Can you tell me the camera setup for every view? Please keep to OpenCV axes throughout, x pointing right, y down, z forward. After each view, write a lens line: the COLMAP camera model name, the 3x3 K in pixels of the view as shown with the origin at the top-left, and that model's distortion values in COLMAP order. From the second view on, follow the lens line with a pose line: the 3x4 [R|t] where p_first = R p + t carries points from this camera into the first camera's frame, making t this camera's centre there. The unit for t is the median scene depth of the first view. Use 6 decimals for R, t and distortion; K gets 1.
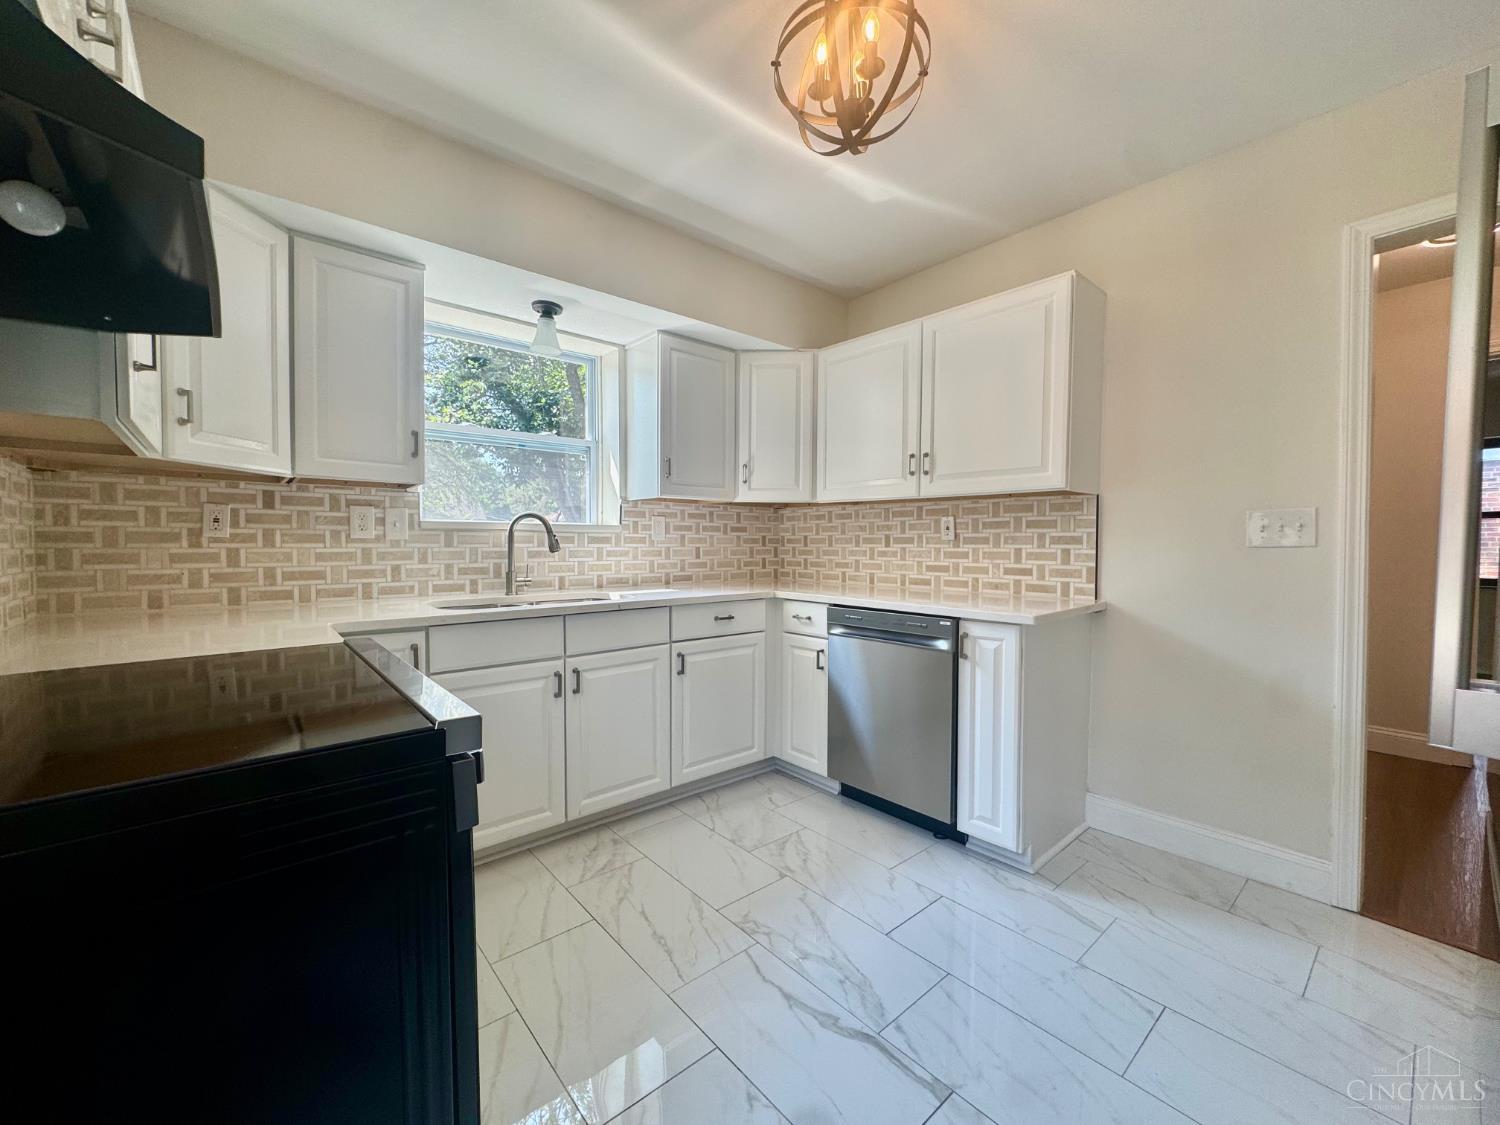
lens RADIAL K [[600.2, 0, 750.6], [0, 600.2, 561.3], [0, 0, 1]] dist [-0.005778, 0.000477]
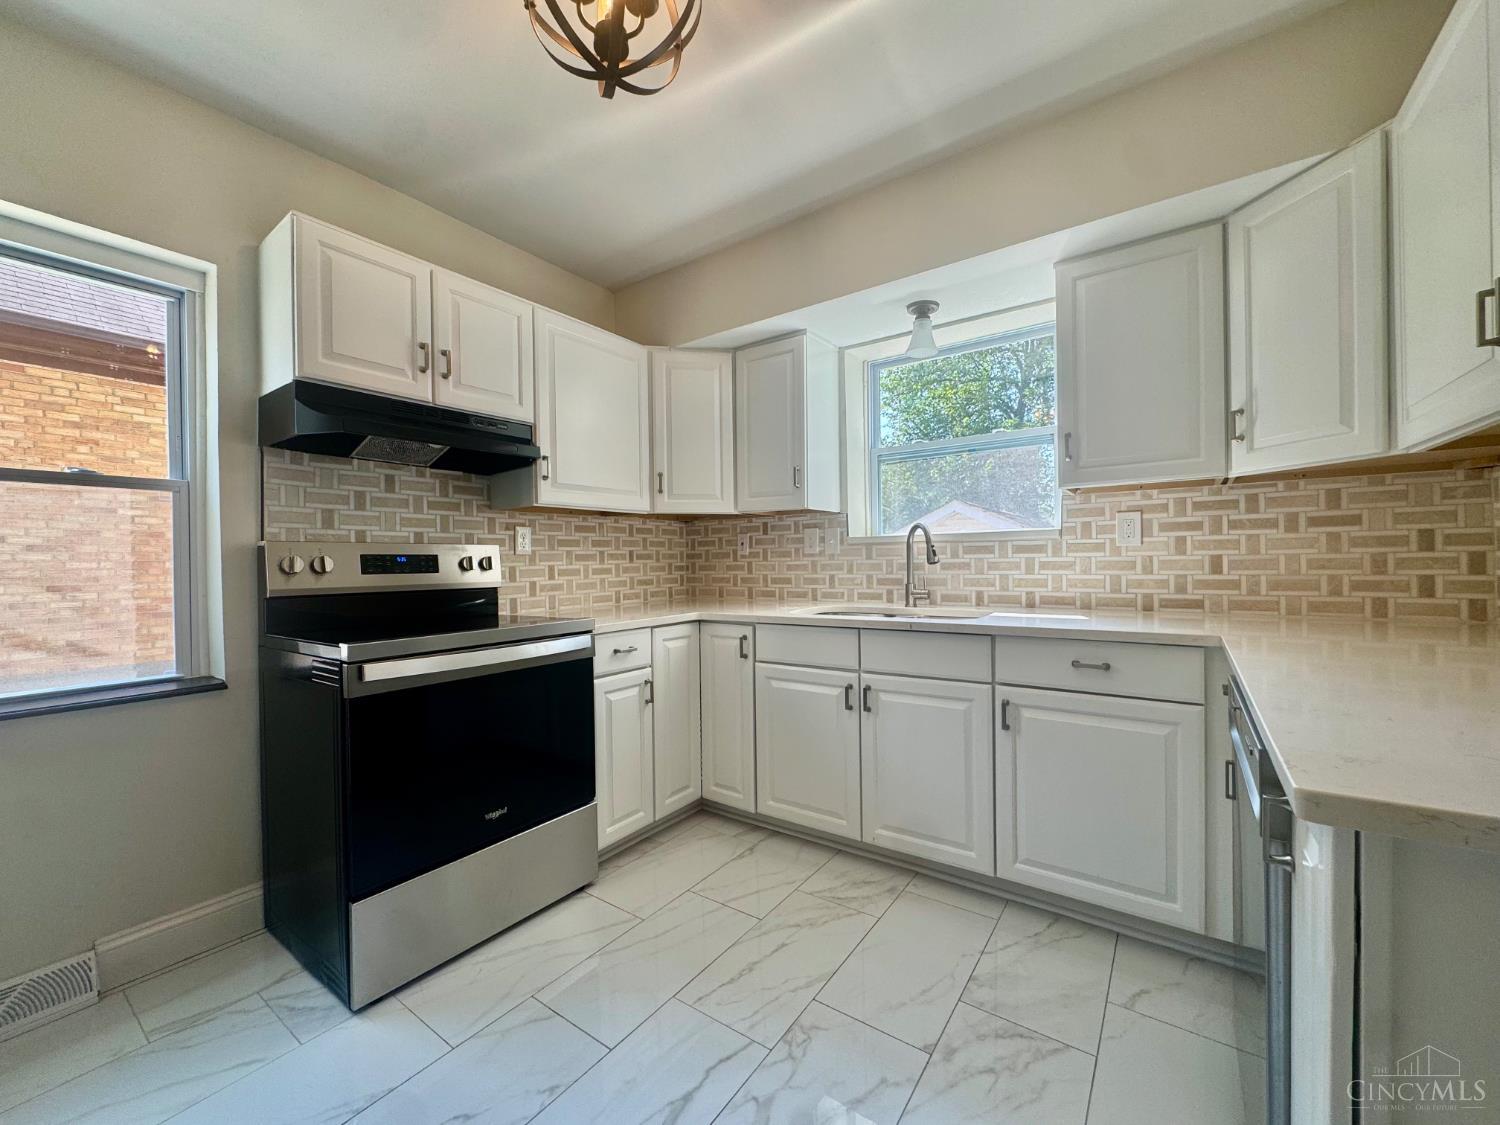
lens RADIAL K [[600.2, 0, 746.0], [0, 600.2, 562.1], [0, 0, 1]] dist [-0.005778, 0.000477]
pose [[0.237057, -0.003132, -0.971491, 0.536526], [-0.012939, 0.999896, -0.006381, -0.008860], [0.971409, 0.014082, 0.236992, 0.523537]]
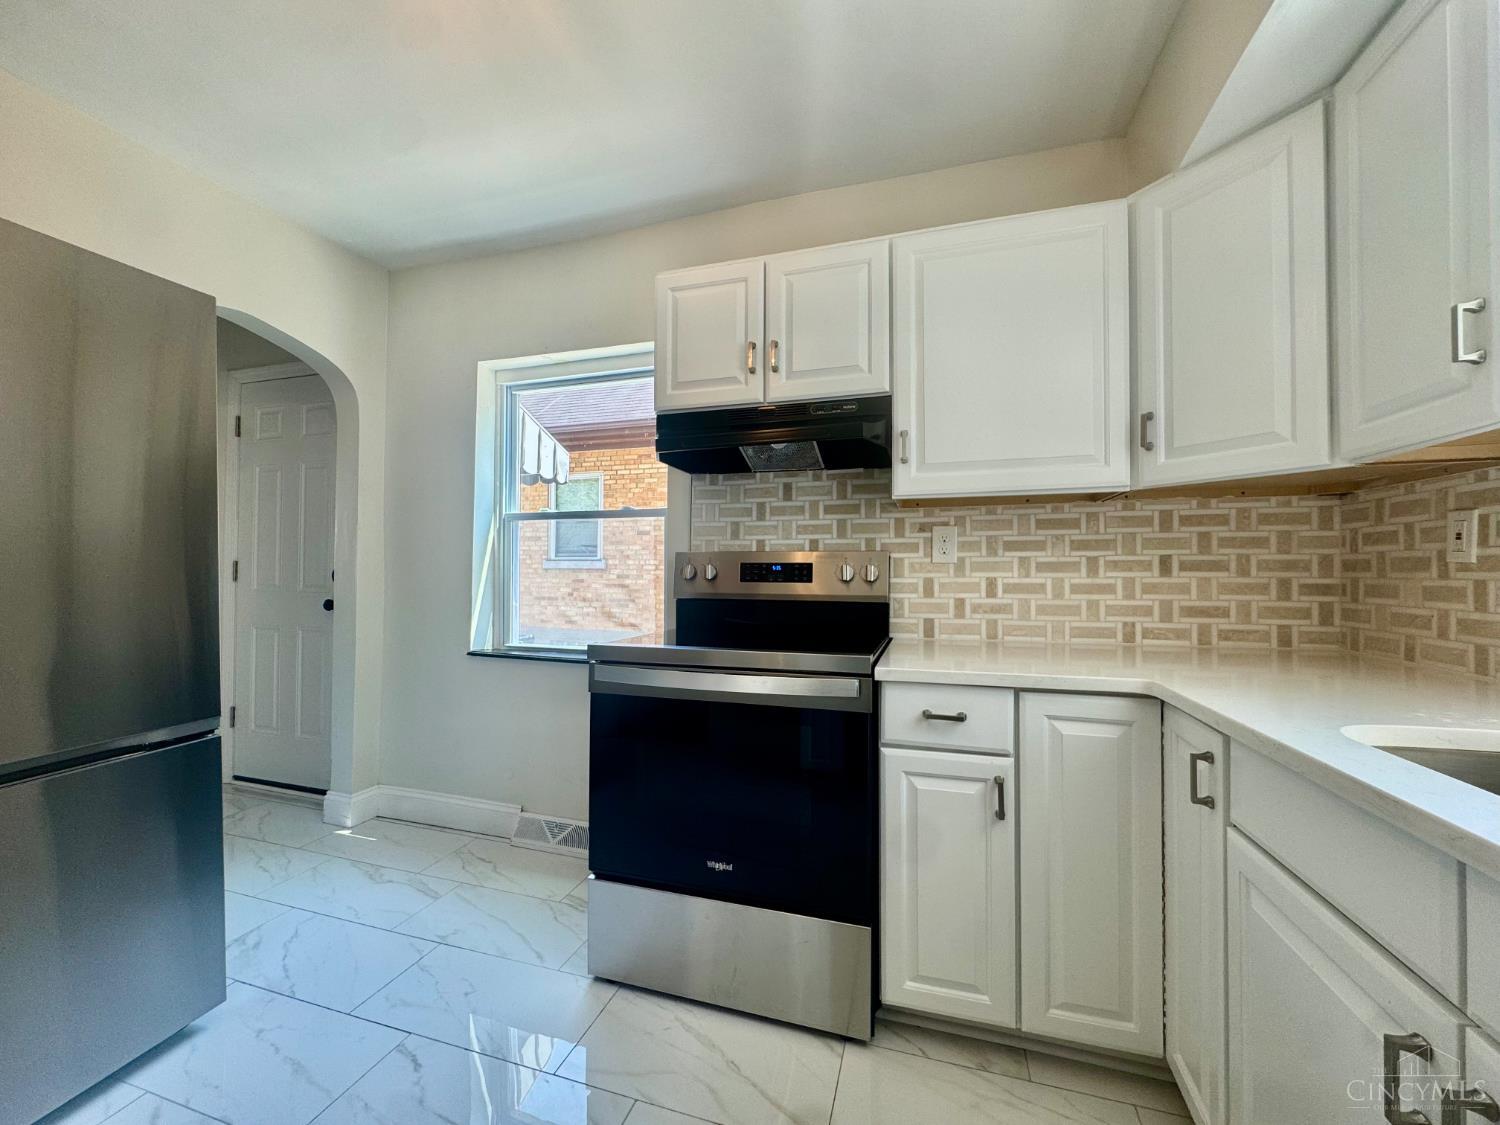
lens RADIAL K [[600.2, 0, 746.9], [0, 600.2, 563.5], [0, 0, 1]] dist [-0.005778, 0.000477]
pose [[-0.847335, -0.011075, -0.530943, 0.074090], [-0.019475, 0.999758, 0.010227, -0.025747], [0.530701, 0.019006, -0.847346, 0.938548]]
